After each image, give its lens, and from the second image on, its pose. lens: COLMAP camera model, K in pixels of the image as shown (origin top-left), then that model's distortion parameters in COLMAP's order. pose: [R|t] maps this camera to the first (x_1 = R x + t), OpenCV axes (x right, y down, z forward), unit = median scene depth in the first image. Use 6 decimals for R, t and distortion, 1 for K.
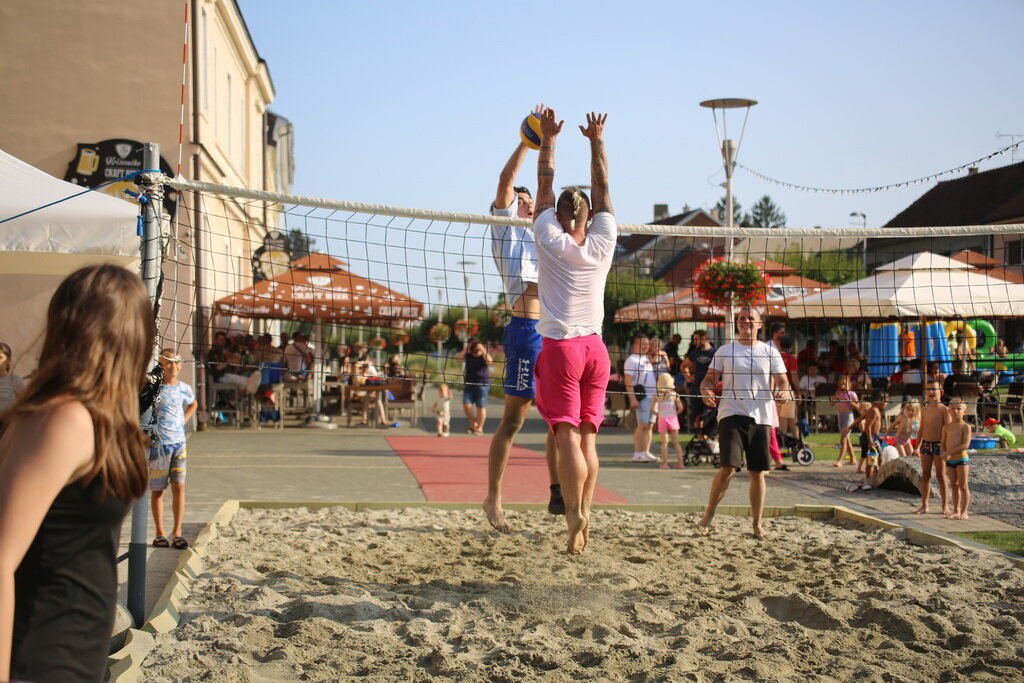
lens RADIAL K [[2066.6, 0, 511.8], [0, 2066.6, 343.3], [0, 0, 1]] dist [0.311388, 0.000000]
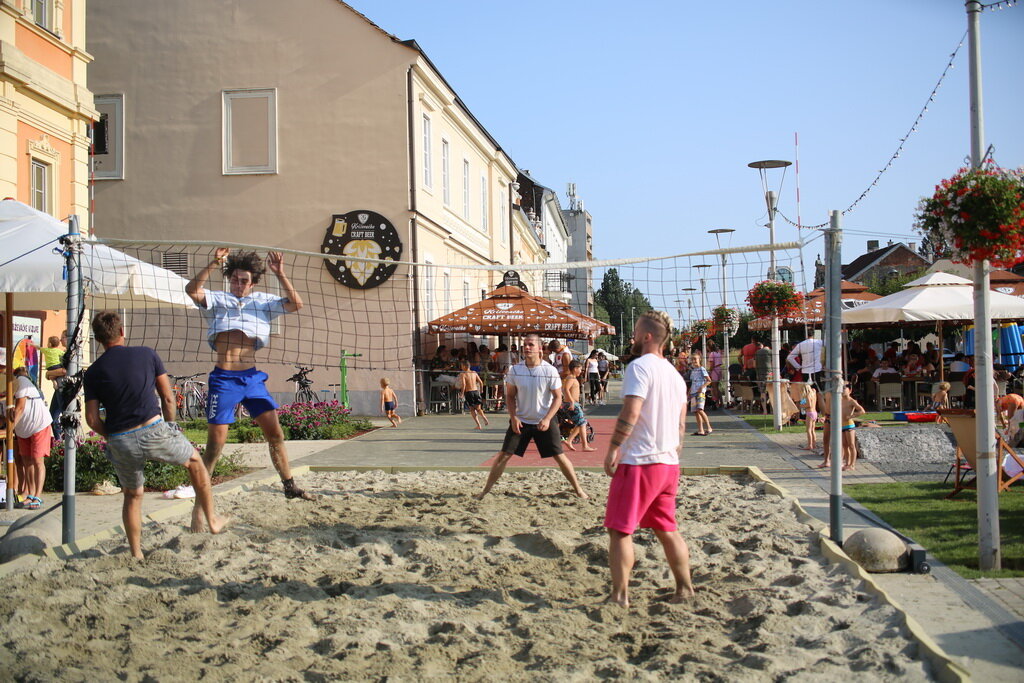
lens RADIAL K [[1518.5, 0, 512.0], [0, 1518.5, 341.1], [0, 0, 1]] dist [-0.011808, 0.000000]
pose [[0.979842, -0.023590, -0.198377, 0.113952], [0.022231, 0.999712, -0.009077, 0.002399], [0.198534, 0.004484, 0.980084, 0.015566]]
